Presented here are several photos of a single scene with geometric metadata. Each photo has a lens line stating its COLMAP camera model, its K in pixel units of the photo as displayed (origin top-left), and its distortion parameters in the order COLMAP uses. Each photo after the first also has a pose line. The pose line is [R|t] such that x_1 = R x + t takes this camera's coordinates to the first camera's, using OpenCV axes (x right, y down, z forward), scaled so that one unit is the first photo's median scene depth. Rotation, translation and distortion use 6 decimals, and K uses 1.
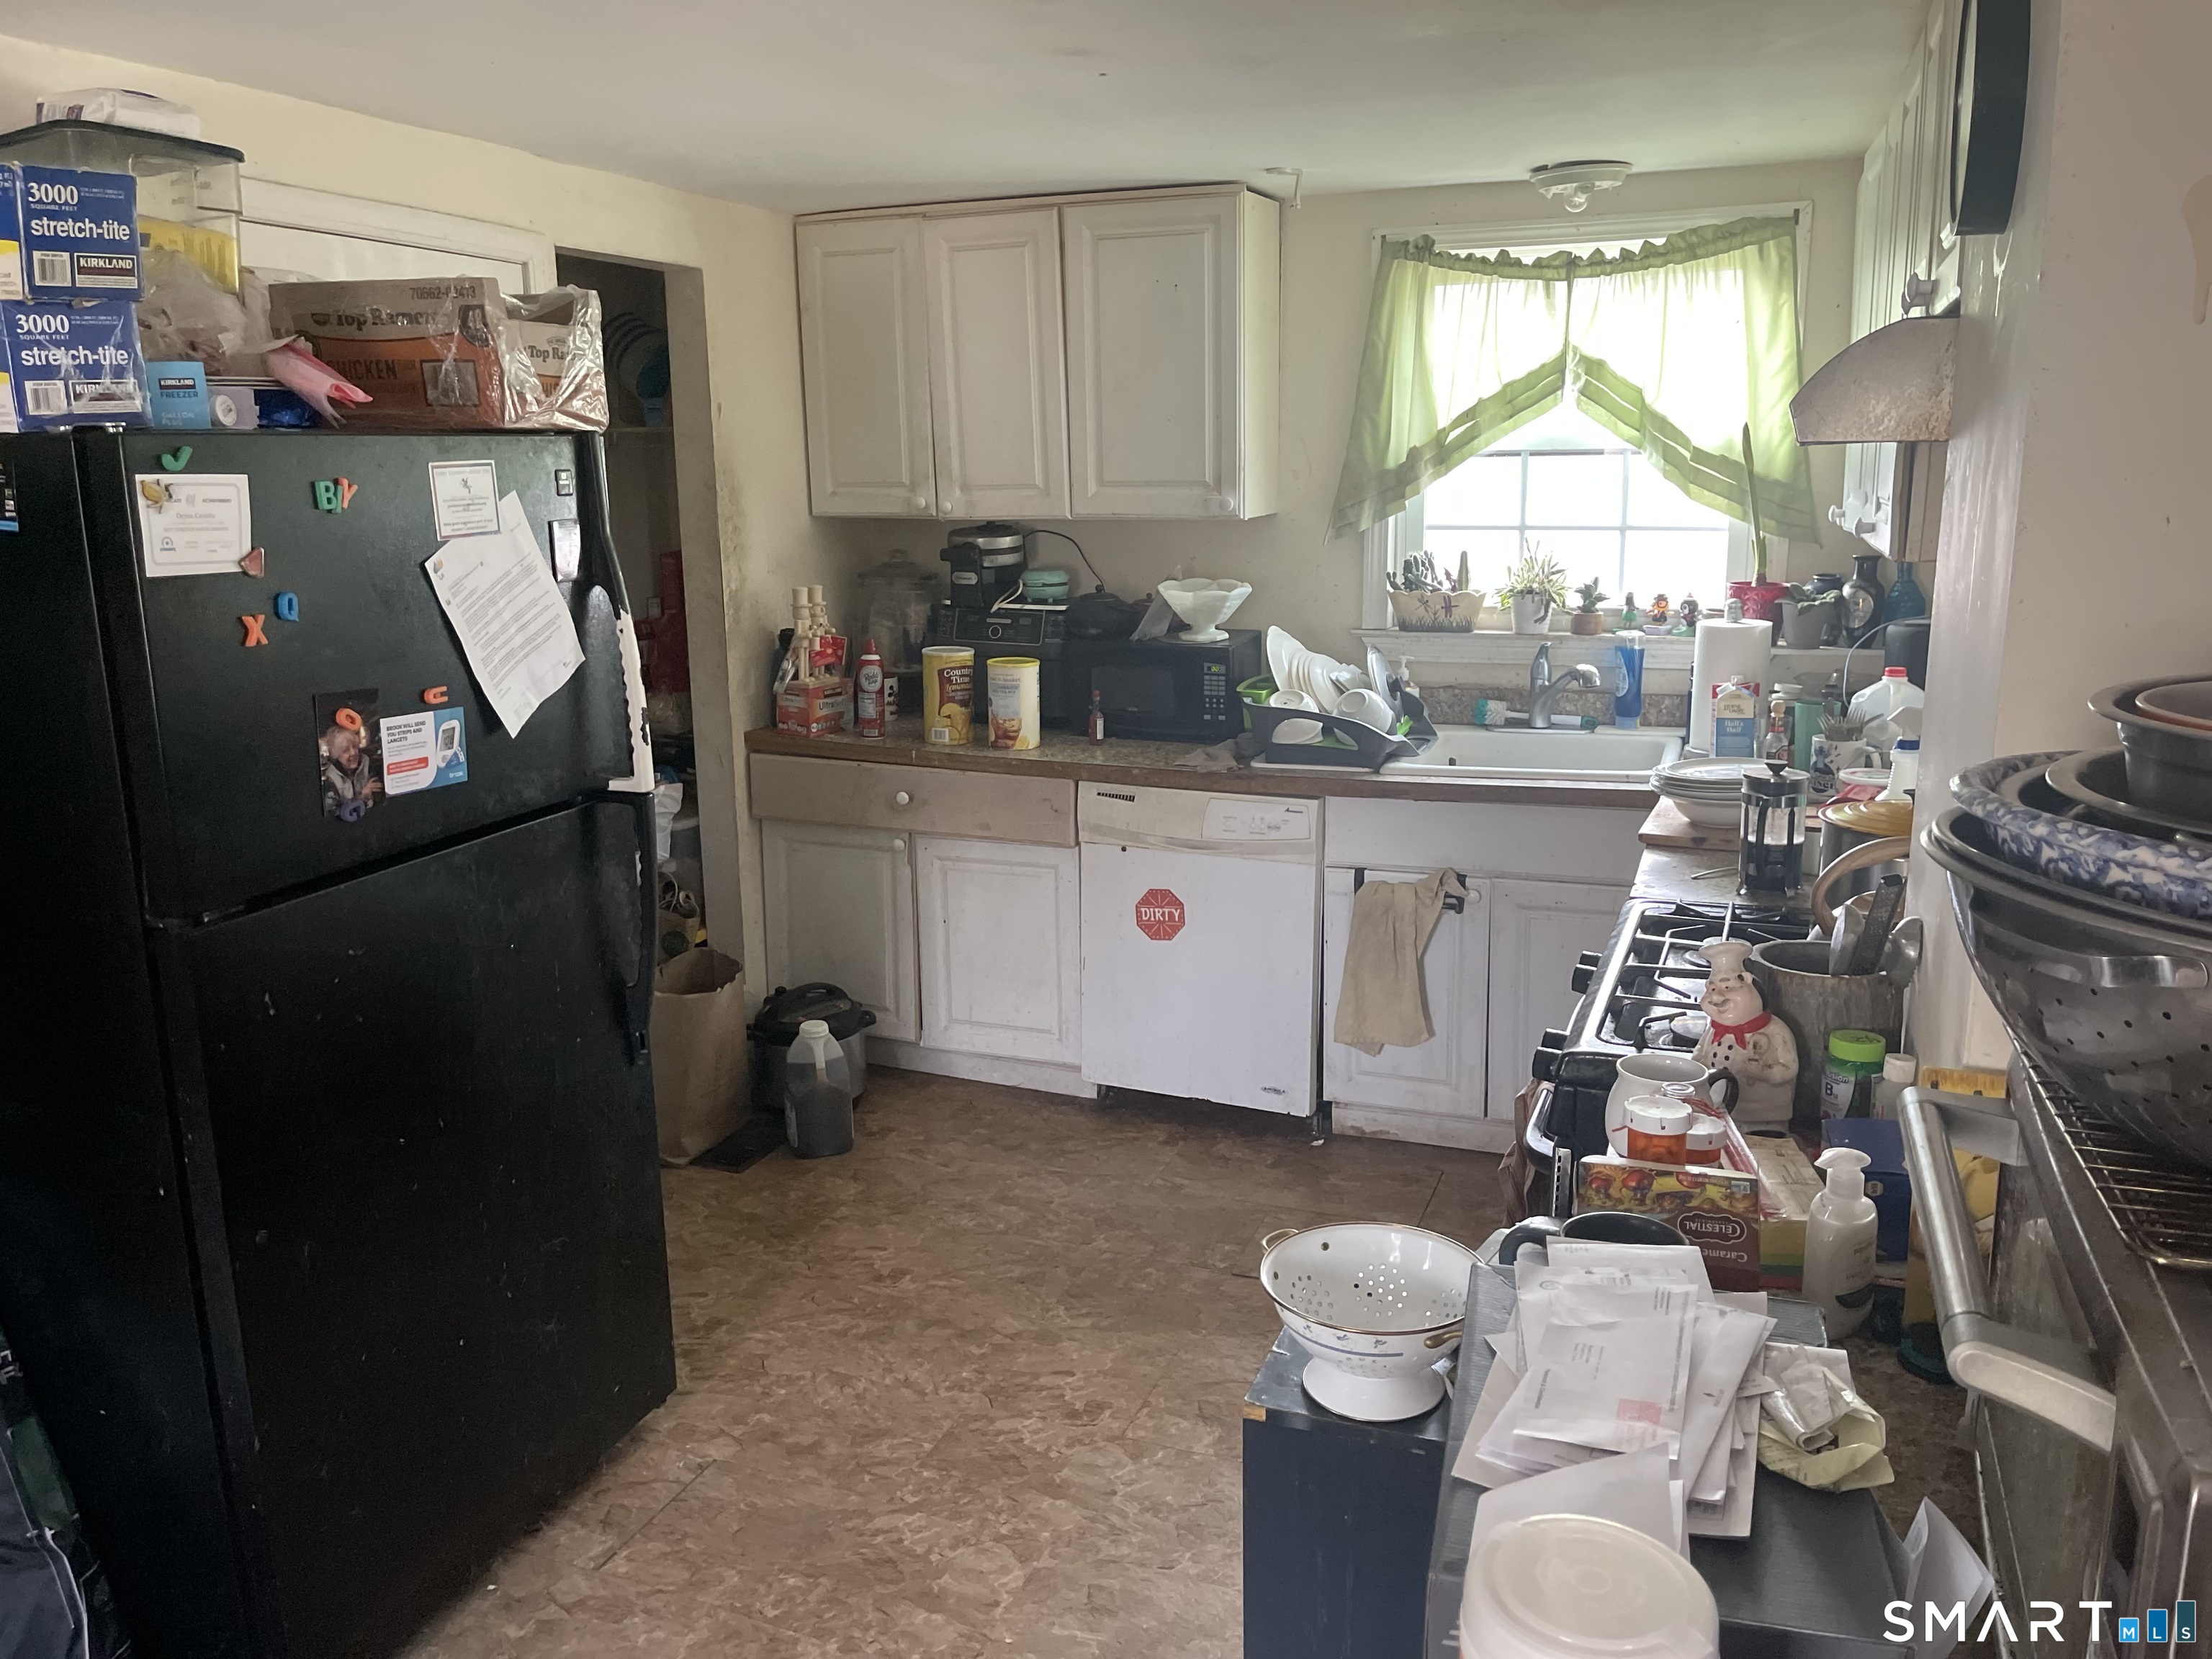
lens RADIAL K [[1674.2, 0, 1120.1], [0, 1674.2, 814.0], [0, 0, 1]] dist [0.051095, -0.062528]
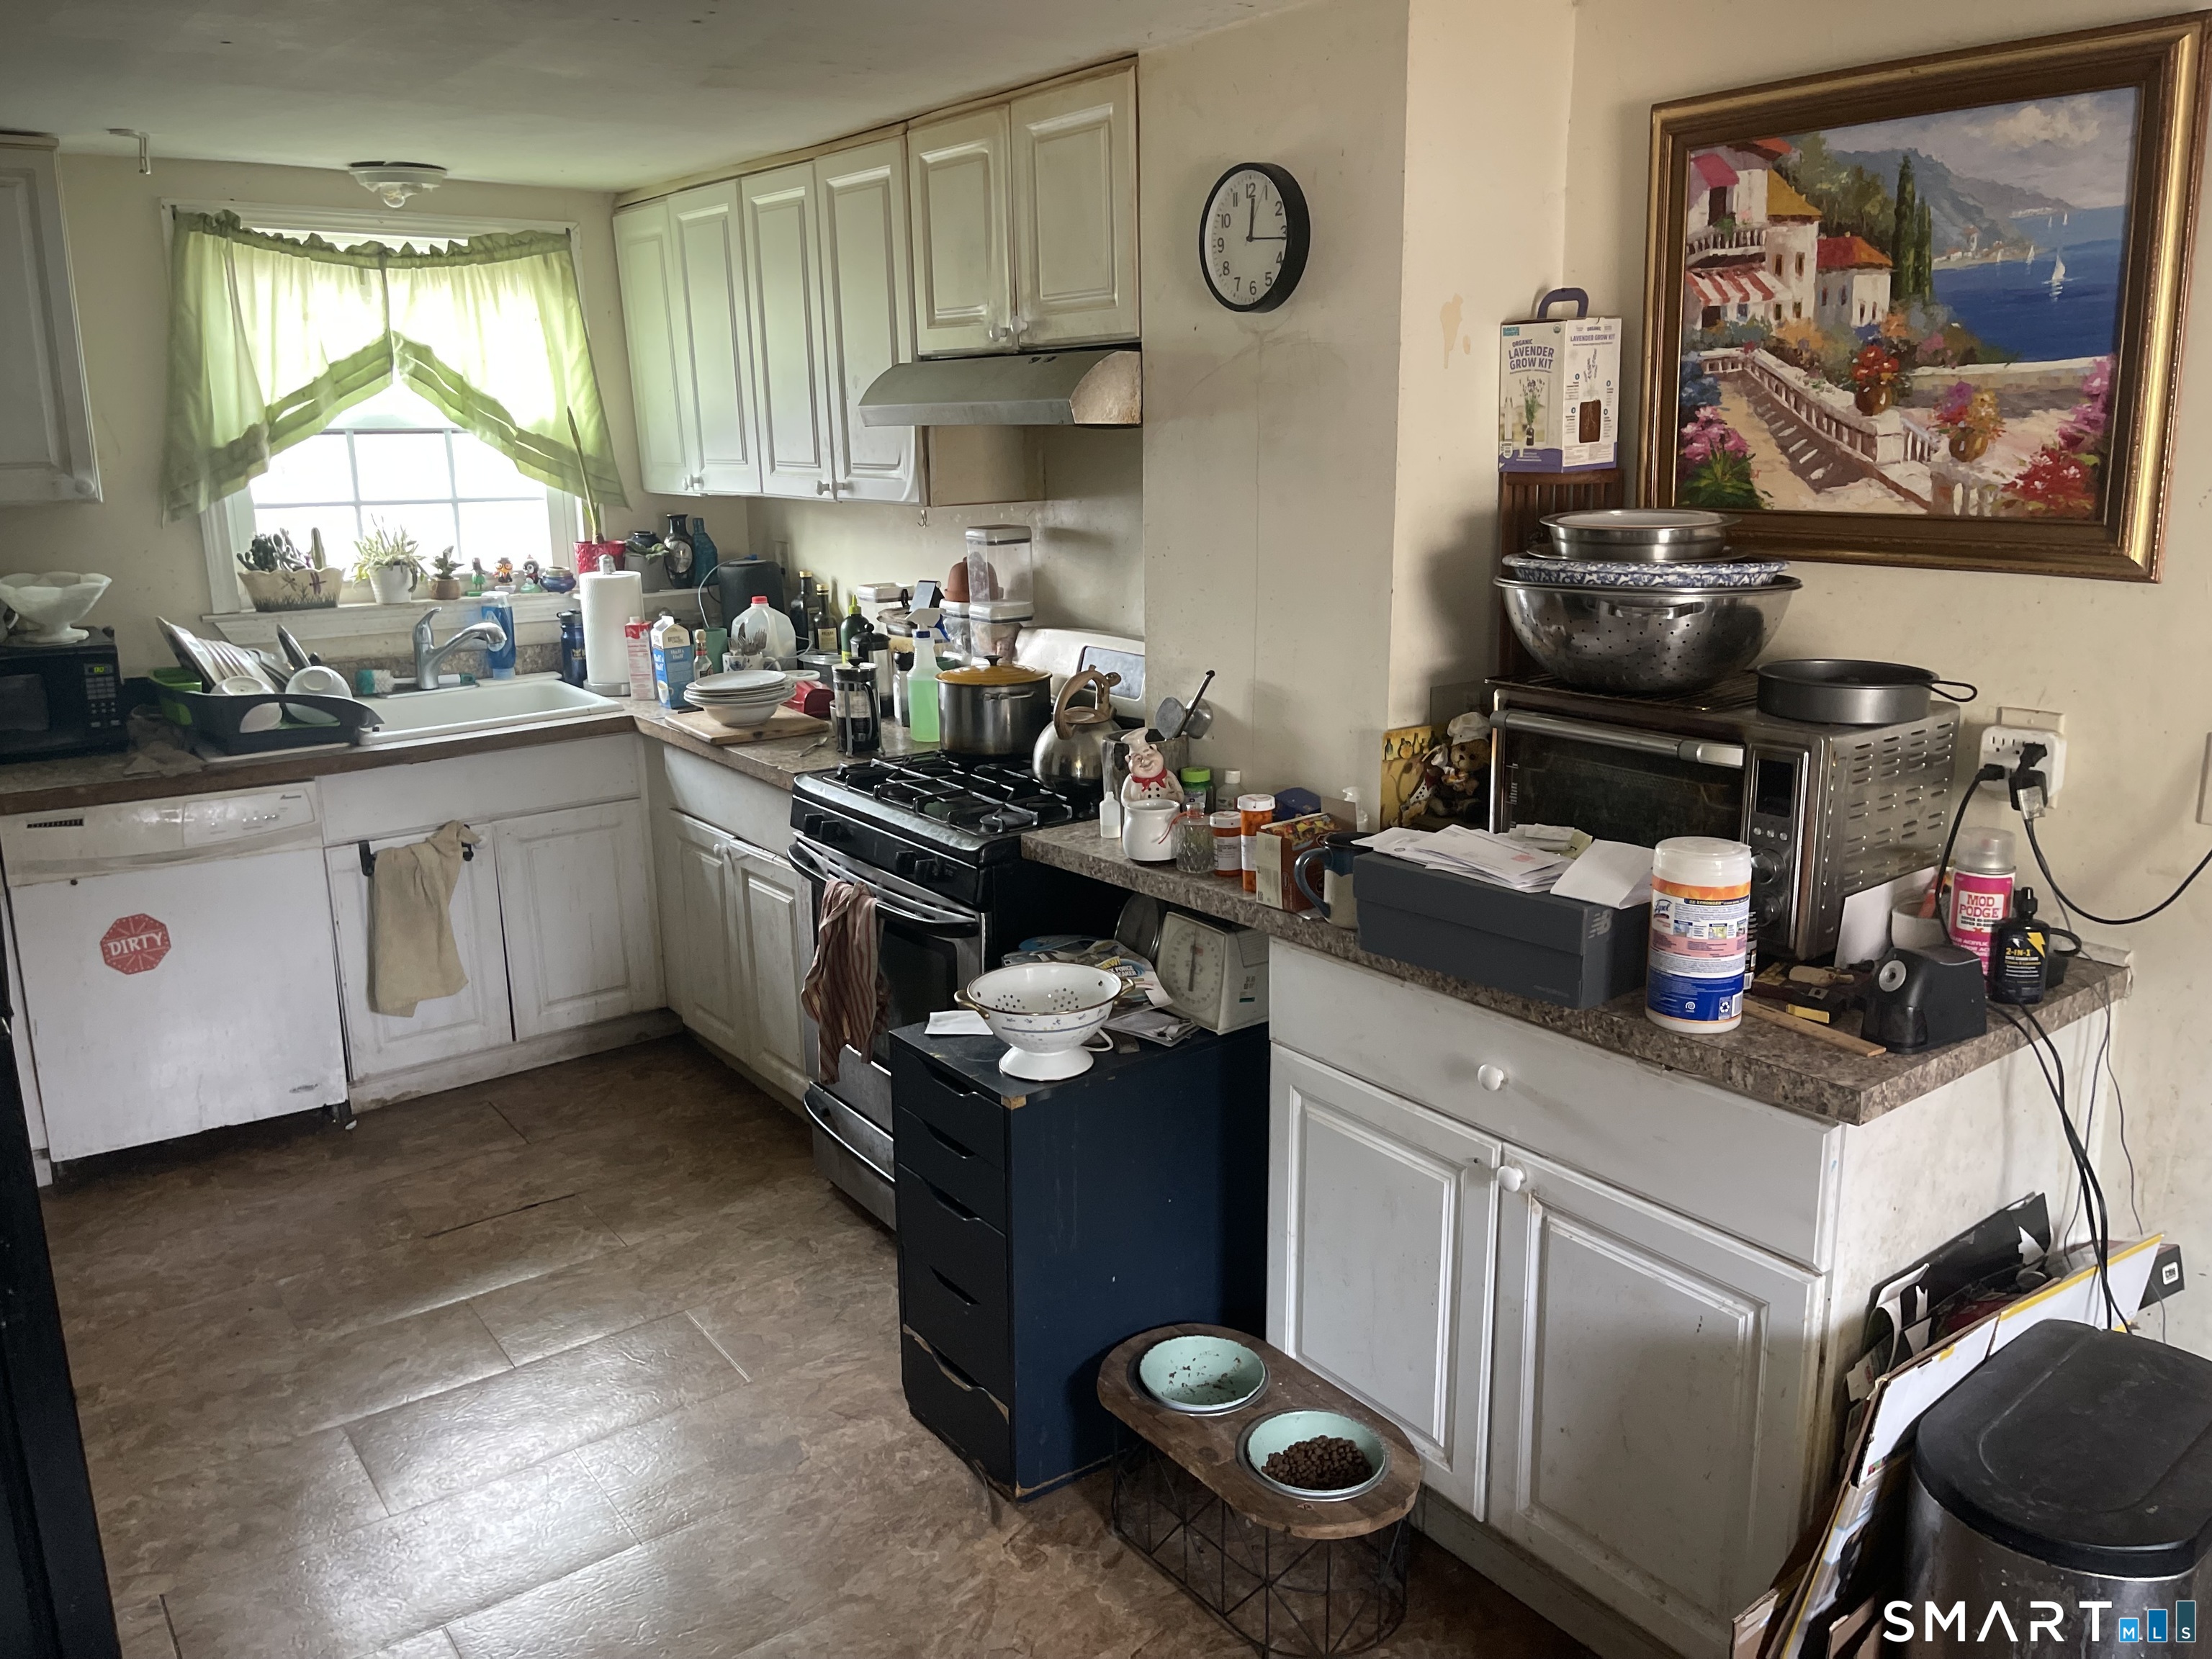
lens RADIAL K [[1686.7, 0, 1114.0], [0, 1686.7, 812.9], [0, 0, 1]] dist [0.057255, -0.058193]
pose [[0.531568, -0.189295, 0.825592, -0.440049], [0.183106, 0.977341, 0.106193, -0.009813], [-0.826987, 0.094722, 0.554184, 0.049238]]
